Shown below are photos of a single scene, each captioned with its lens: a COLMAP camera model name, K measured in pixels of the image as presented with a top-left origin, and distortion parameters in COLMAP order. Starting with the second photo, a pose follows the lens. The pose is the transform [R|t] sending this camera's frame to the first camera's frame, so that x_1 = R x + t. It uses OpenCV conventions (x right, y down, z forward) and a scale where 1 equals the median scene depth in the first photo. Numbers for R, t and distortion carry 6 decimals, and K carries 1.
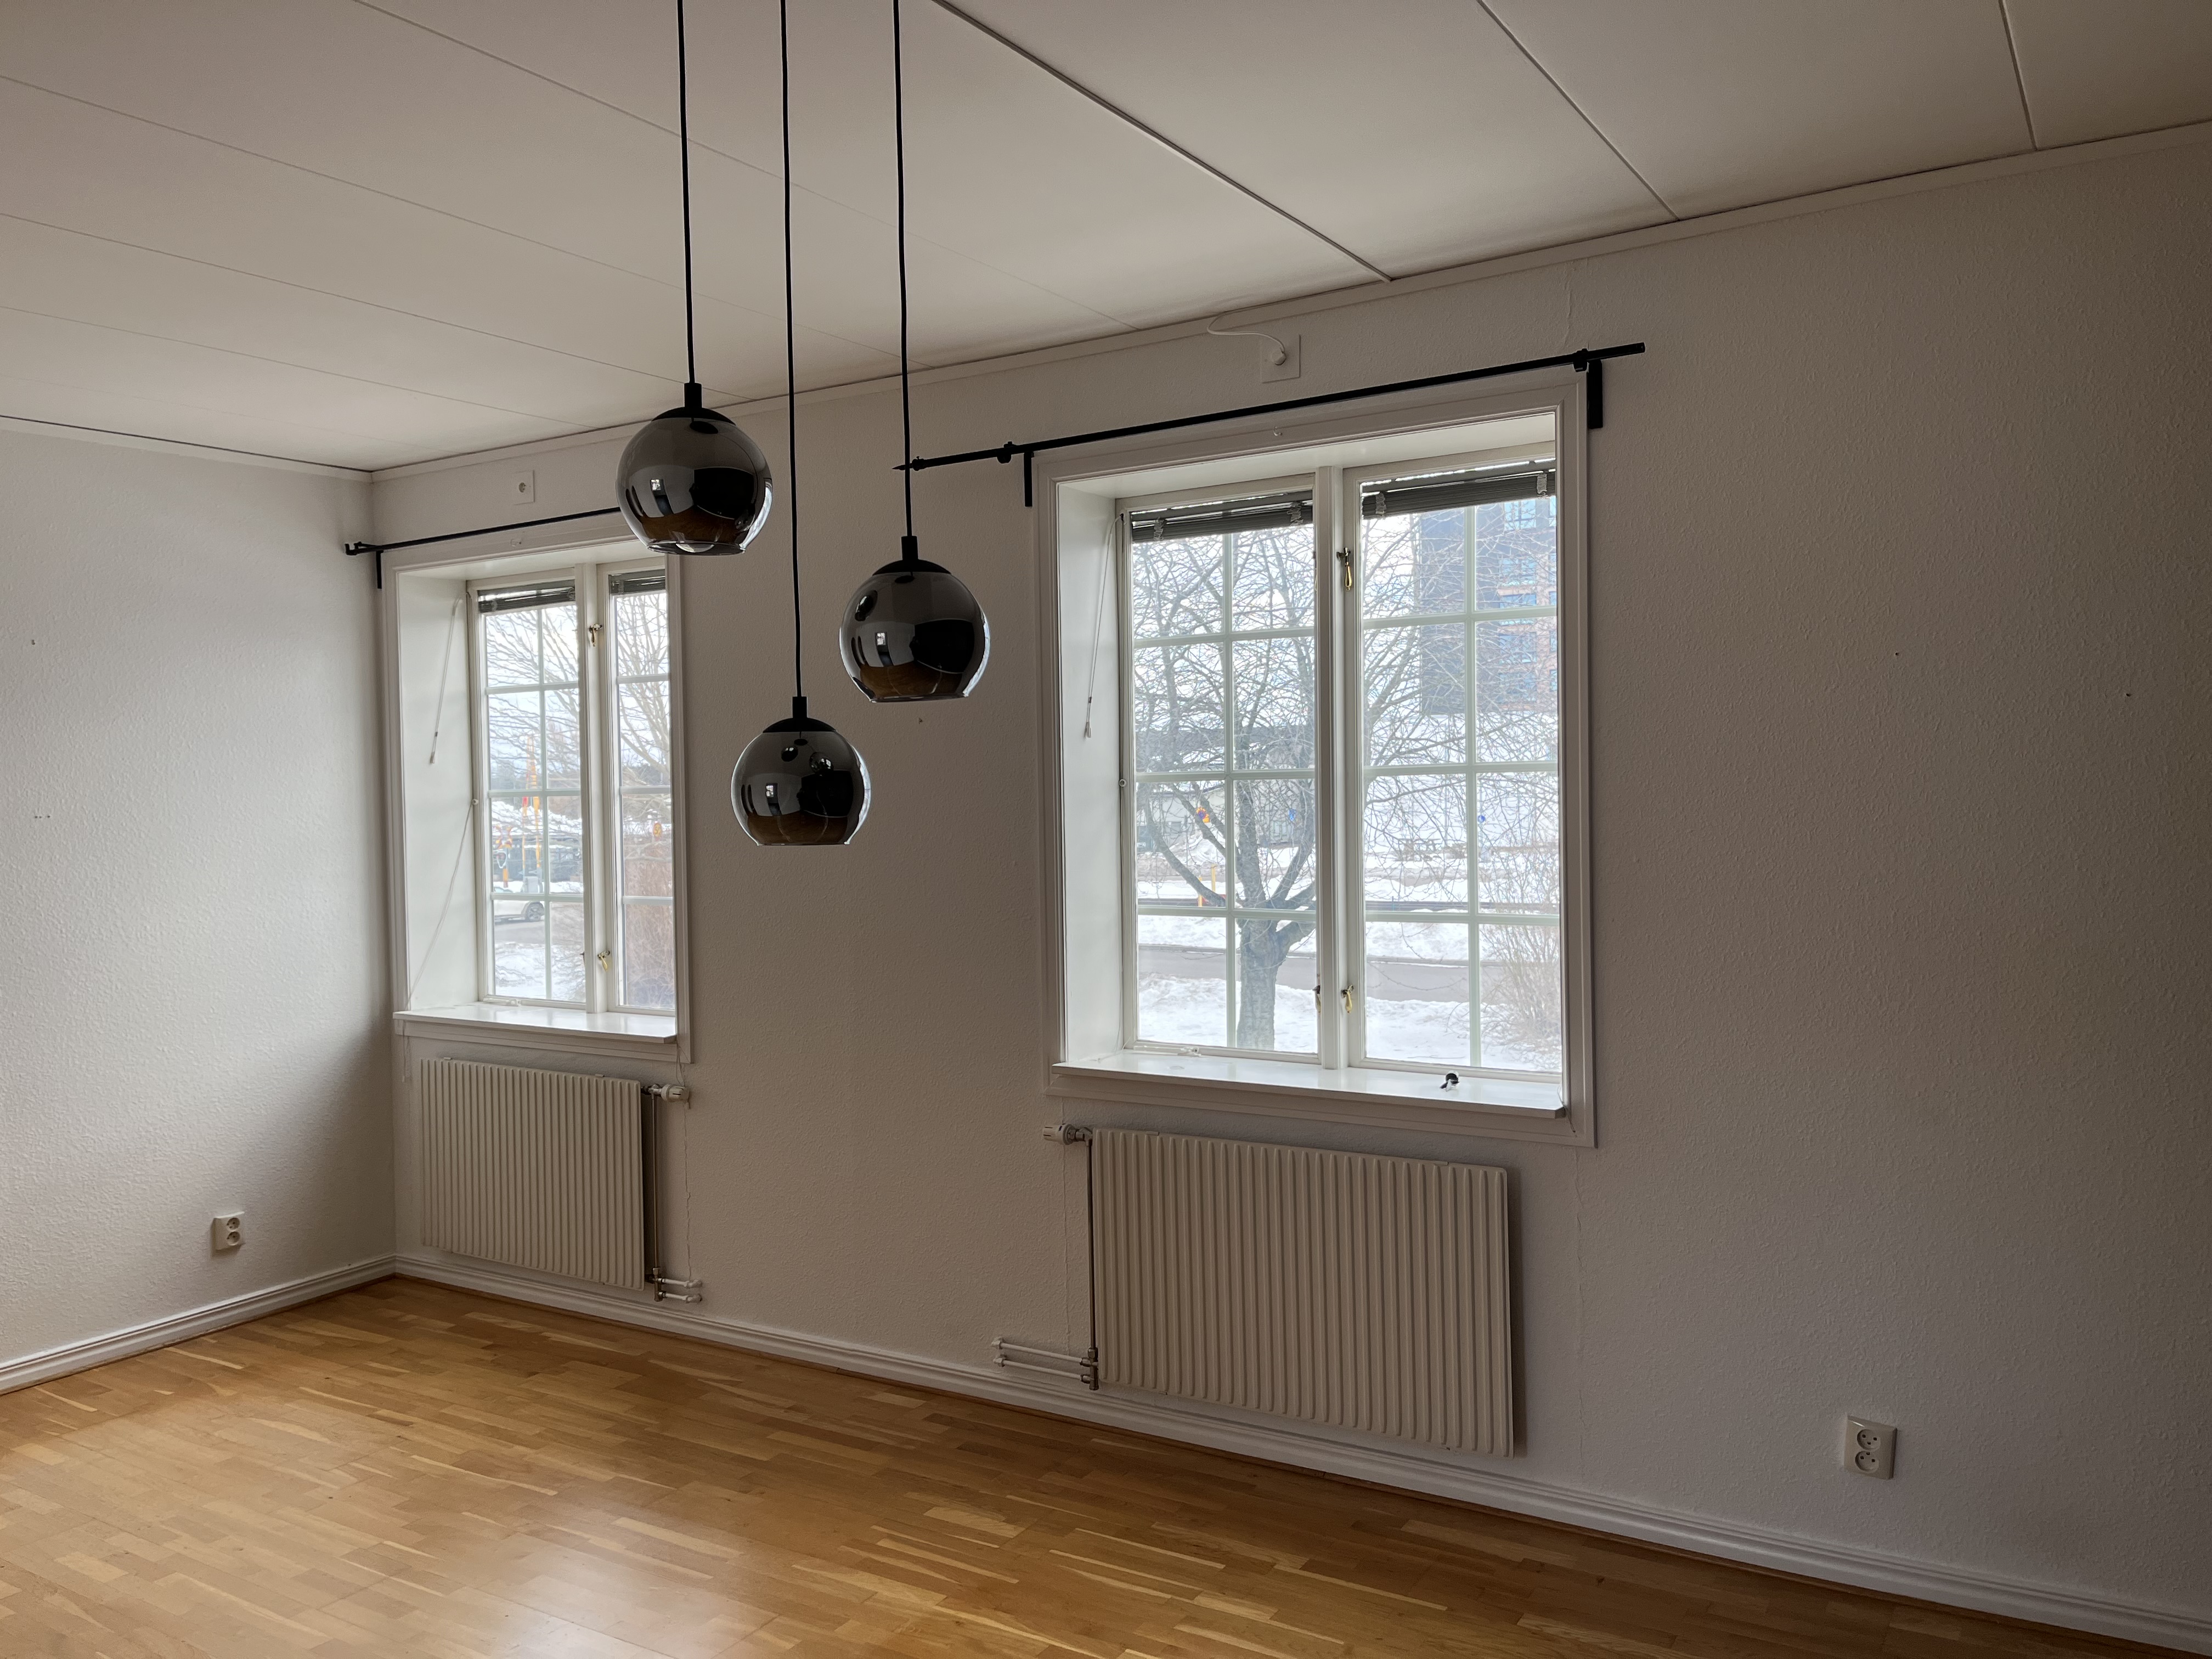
lens RADIAL K [[1686.2, 0, 1110.8], [0, 1686.2, 832.1], [0, 0, 1]] dist [0.074857, -0.087353]
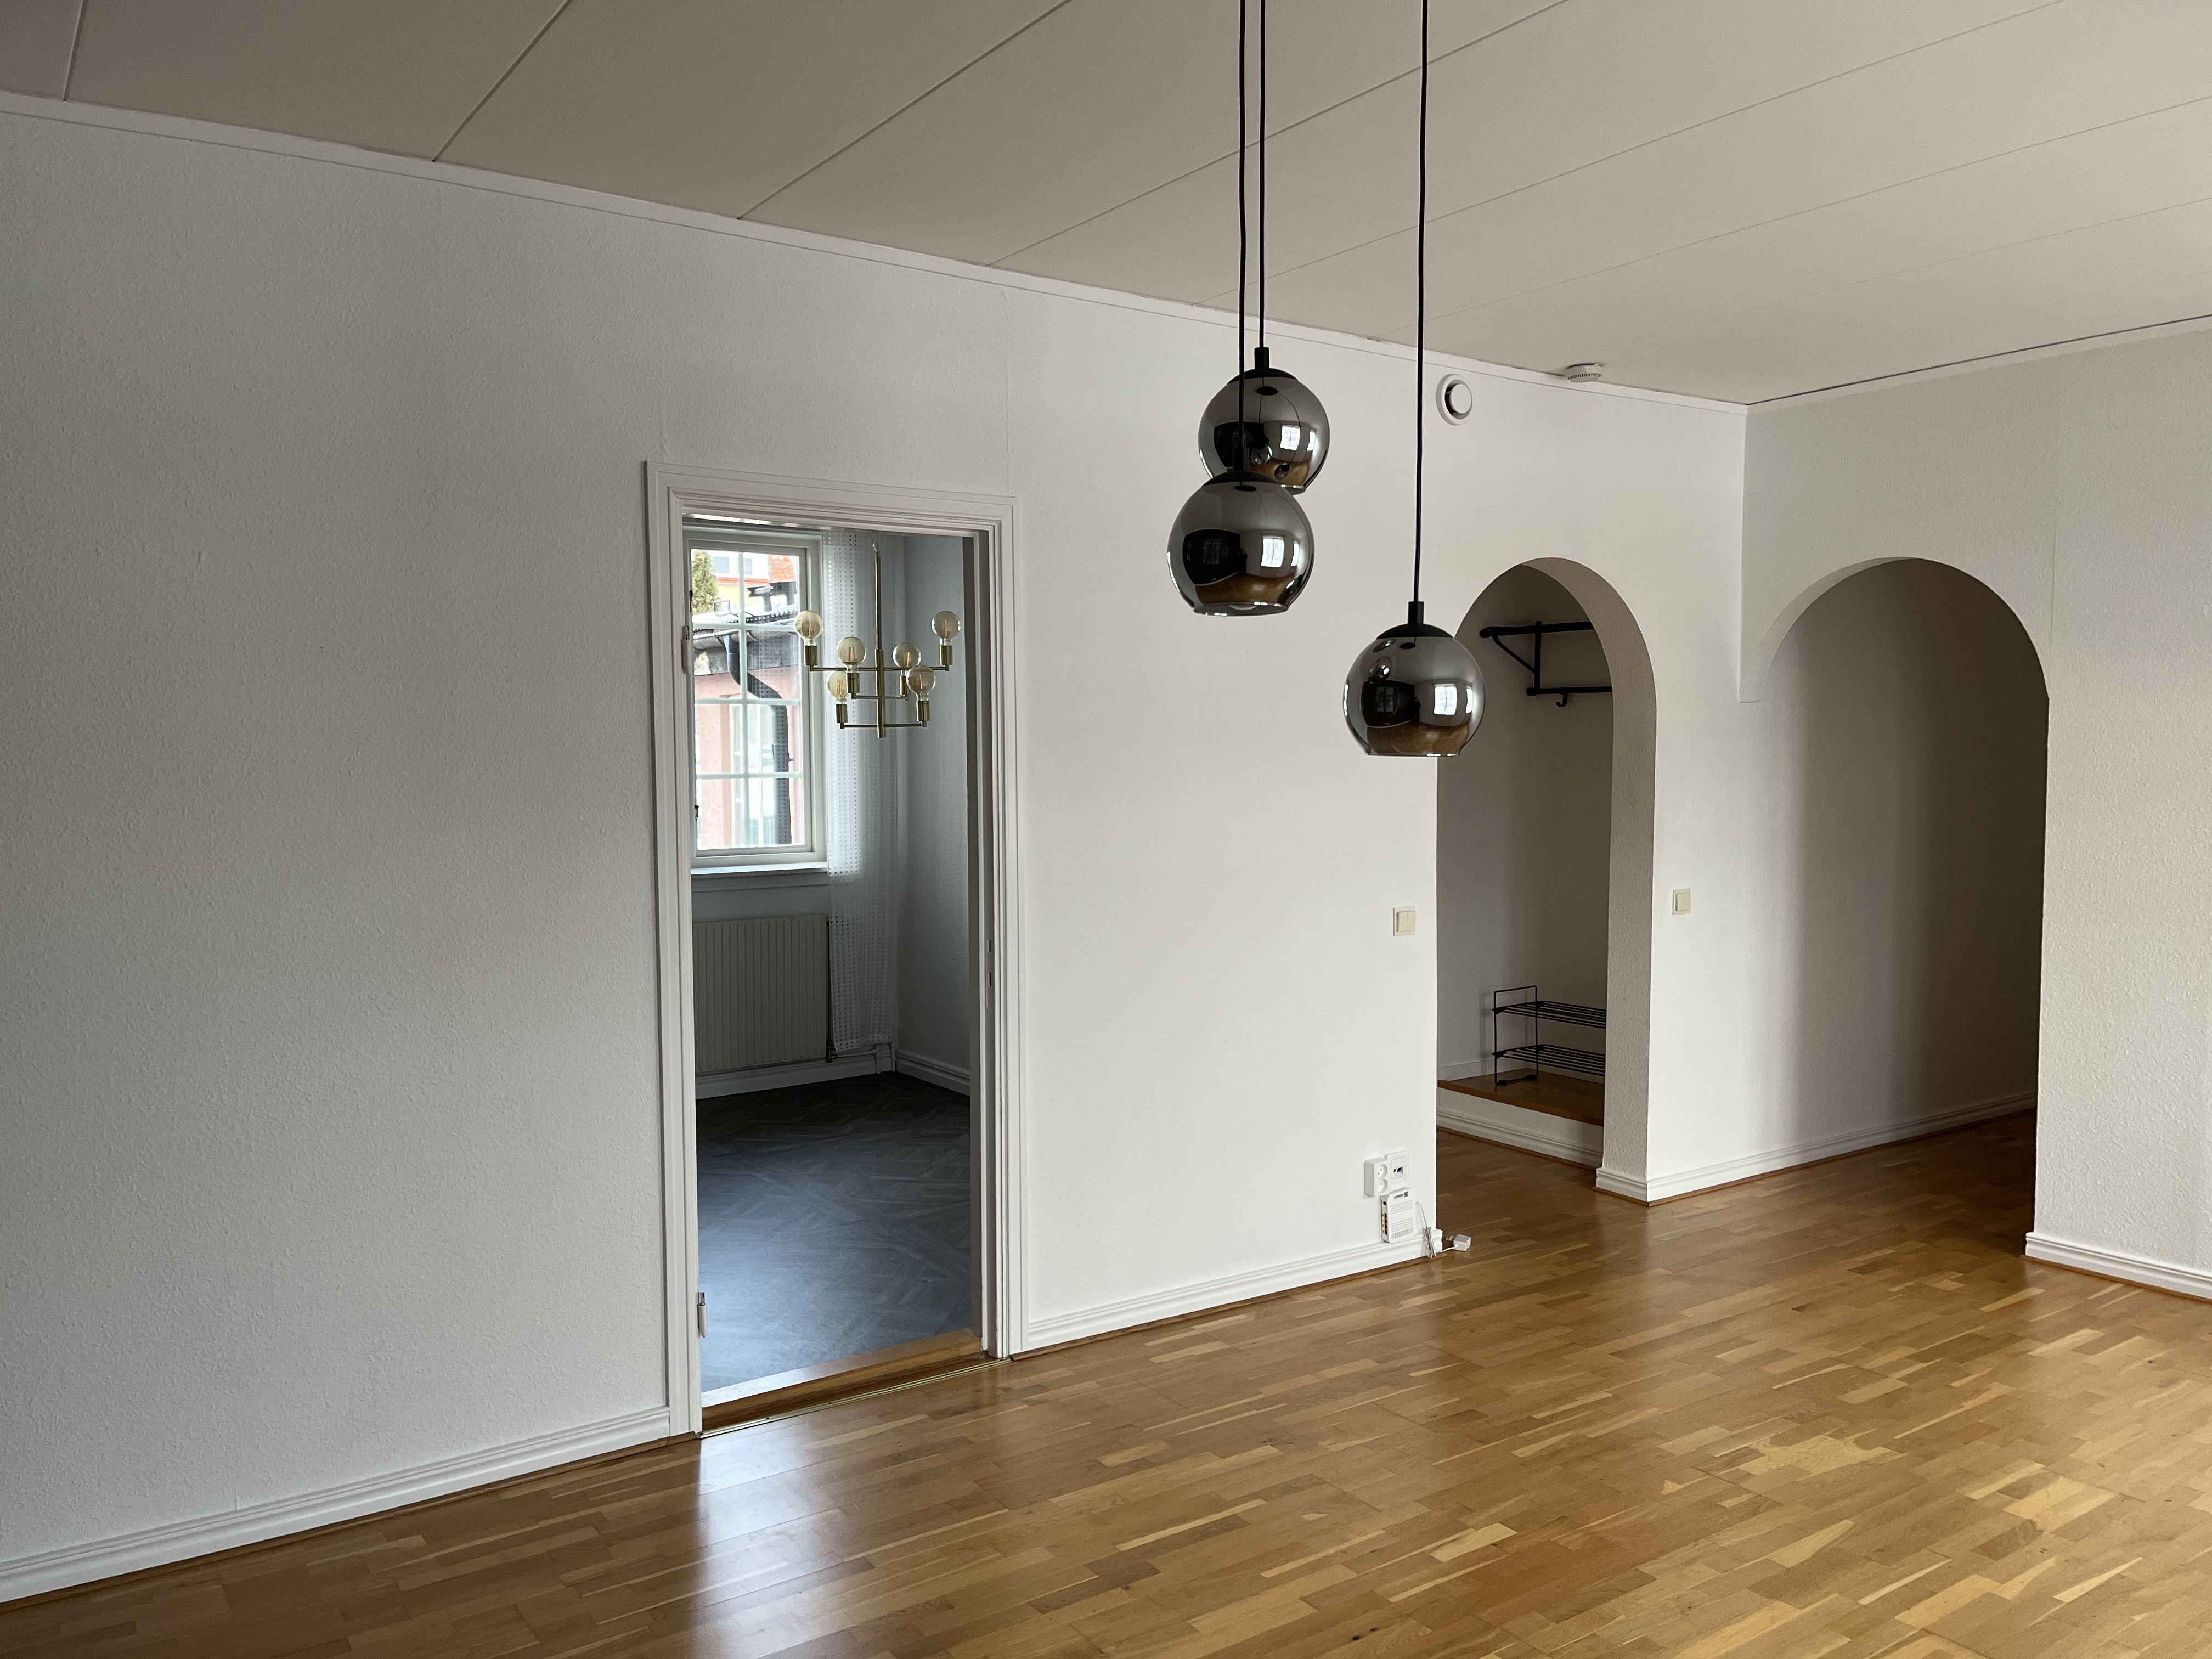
lens RADIAL K [[1686.2, 0, 1115.4], [0, 1686.2, 836.4], [0, 0, 1]] dist [0.074857, -0.087353]
pose [[-0.389997, 0.075846, -0.917687, 0.410762], [-0.009502, 0.996217, 0.086375, -0.014843], [0.920767, 0.042406, -0.387801, 0.647217]]
